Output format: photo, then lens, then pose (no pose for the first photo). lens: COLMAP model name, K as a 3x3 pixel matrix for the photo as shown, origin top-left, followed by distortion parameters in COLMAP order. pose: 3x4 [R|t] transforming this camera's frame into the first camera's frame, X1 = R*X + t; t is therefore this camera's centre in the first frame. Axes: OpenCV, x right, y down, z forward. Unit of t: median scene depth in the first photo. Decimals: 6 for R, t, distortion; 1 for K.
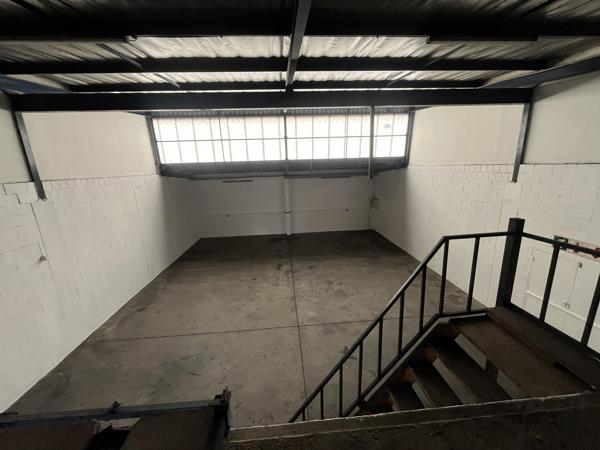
lens RADIAL K [[242.1, 0, 301.3], [0, 242.1, 221.6], [0, 0, 1]] dist [-0.005249, 0.000743]
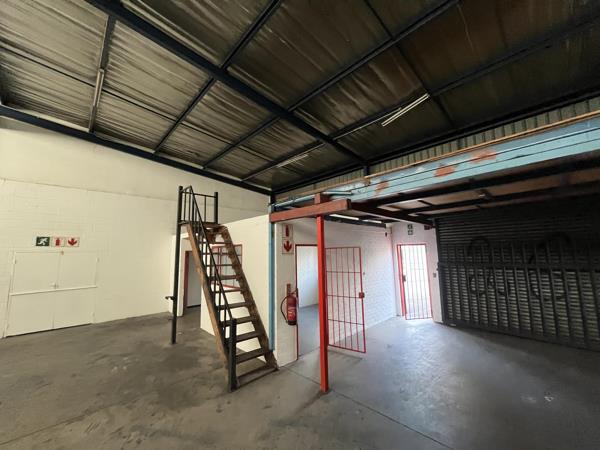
lens RADIAL K [[242.1, 0, 300.4], [0, 242.1, 222.8], [0, 0, 1]] dist [-0.005249, 0.000743]
pose [[-0.631498, 0.142129, 0.762240, -0.413001], [0.214207, 0.976777, -0.004667, 0.146514], [-0.745202, 0.160331, -0.647278, 0.387795]]
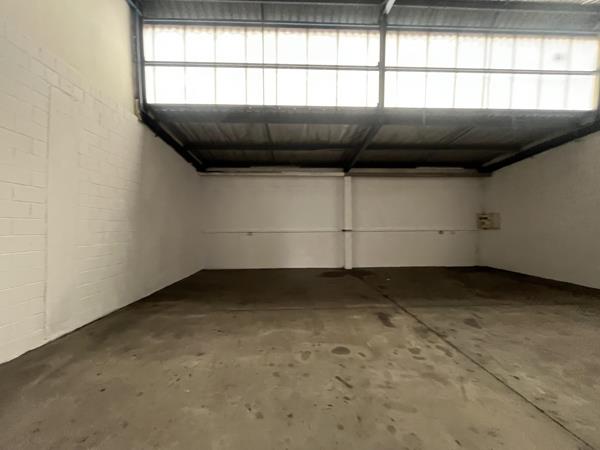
lens RADIAL K [[242.1, 0, 299.9], [0, 242.1, 222.3], [0, 0, 1]] dist [-0.005249, 0.000743]
pose [[0.998788, 0.025098, -0.042335, -0.218946], [-0.034635, 0.969581, -0.242310, 0.135005], [0.034966, 0.243482, 0.969275, 0.571920]]
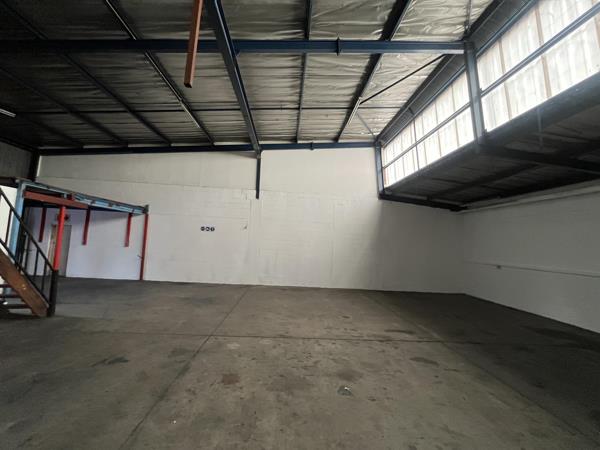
lens RADIAL K [[242.1, 0, 298.8], [0, 242.1, 222.3], [0, 0, 1]] dist [-0.005249, 0.000743]
pose [[-0.027583, -0.052519, -0.998239, 0.450889], [-0.273856, 0.960810, -0.042982, 0.043139], [0.961375, 0.272188, -0.040885, 0.748961]]
